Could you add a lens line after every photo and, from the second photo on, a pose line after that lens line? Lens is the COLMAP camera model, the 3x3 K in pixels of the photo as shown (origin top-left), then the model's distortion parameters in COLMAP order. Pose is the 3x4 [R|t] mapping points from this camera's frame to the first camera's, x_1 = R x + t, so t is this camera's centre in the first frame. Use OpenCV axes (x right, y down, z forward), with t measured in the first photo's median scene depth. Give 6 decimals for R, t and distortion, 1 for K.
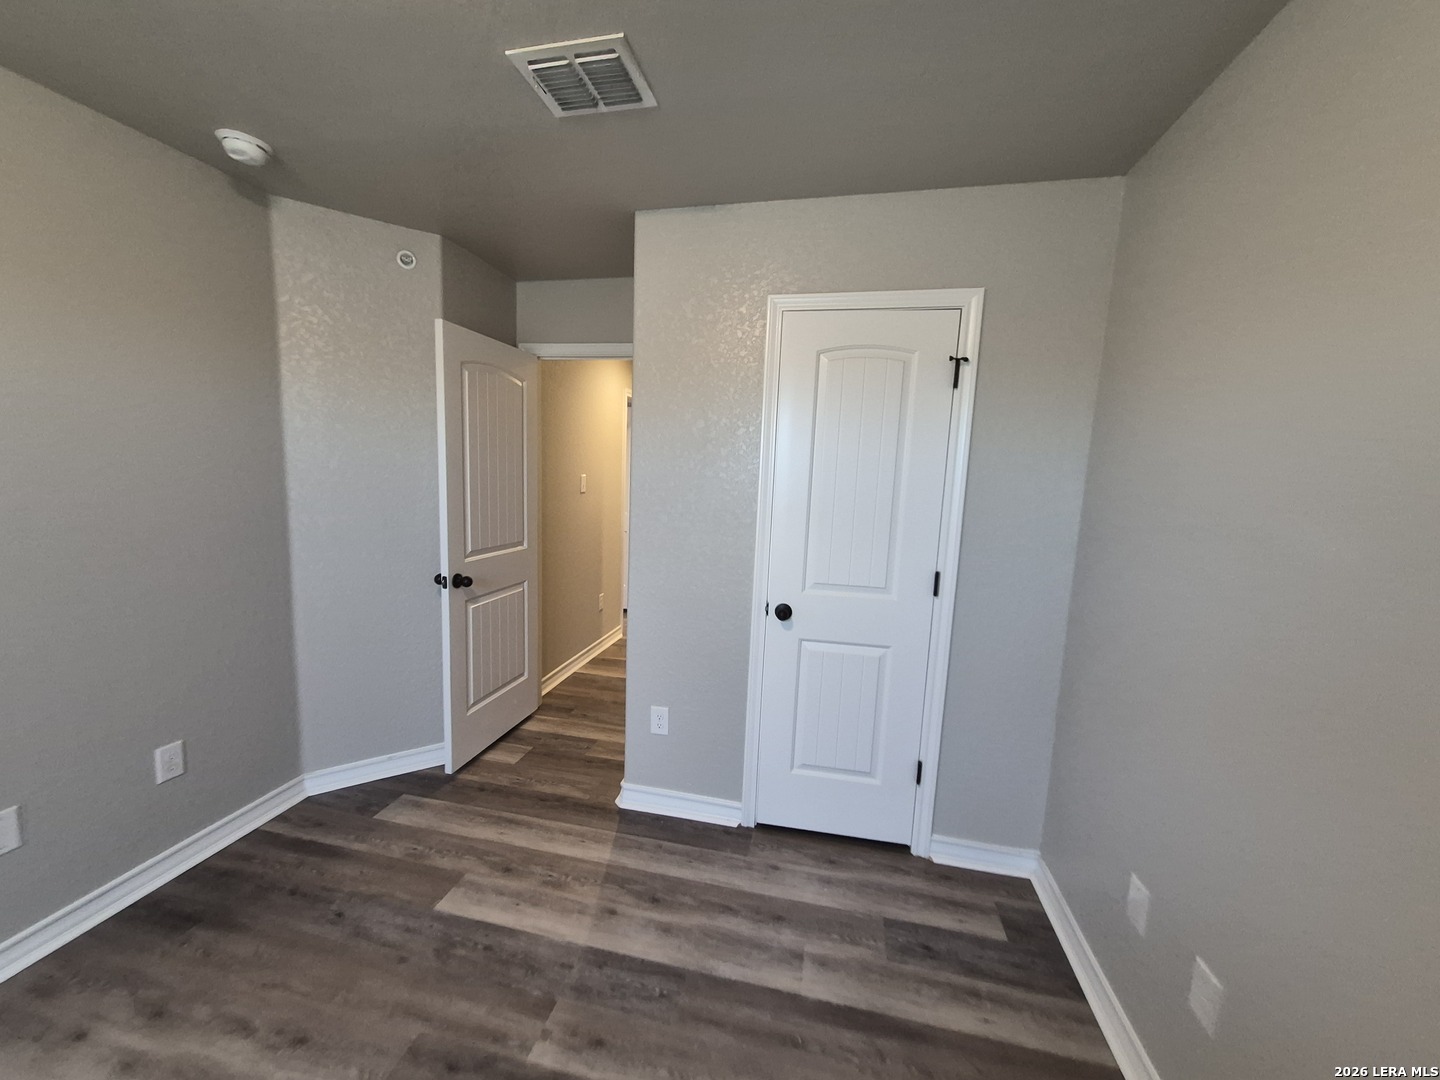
lens RADIAL K [[575.3, 0, 706.0], [0, 575.3, 553.1], [0, 0, 1]] dist [0.017859, 0.000064]
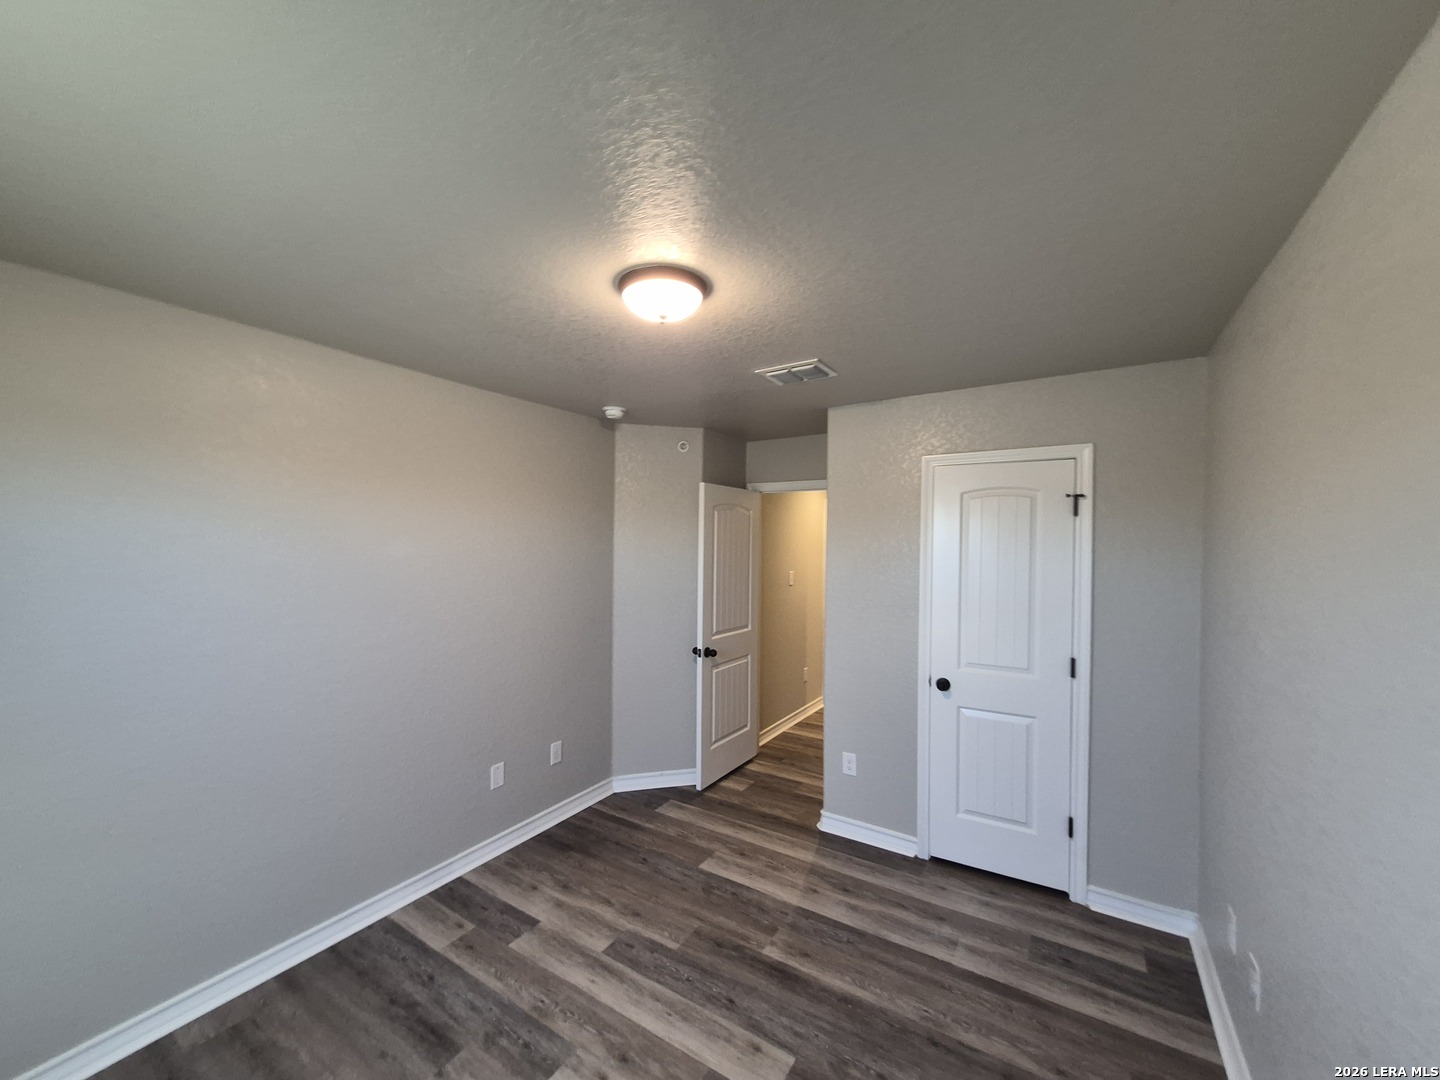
lens RADIAL K [[575.3, 0, 706.0], [0, 575.3, 553.1], [0, 0, 1]] dist [0.017859, 0.000064]
pose [[0.939651, -0.025780, -0.341162, 0.083245], [-0.020191, 0.991241, -0.130514, -0.012321], [0.341539, 0.129526, 0.930900, -0.462620]]
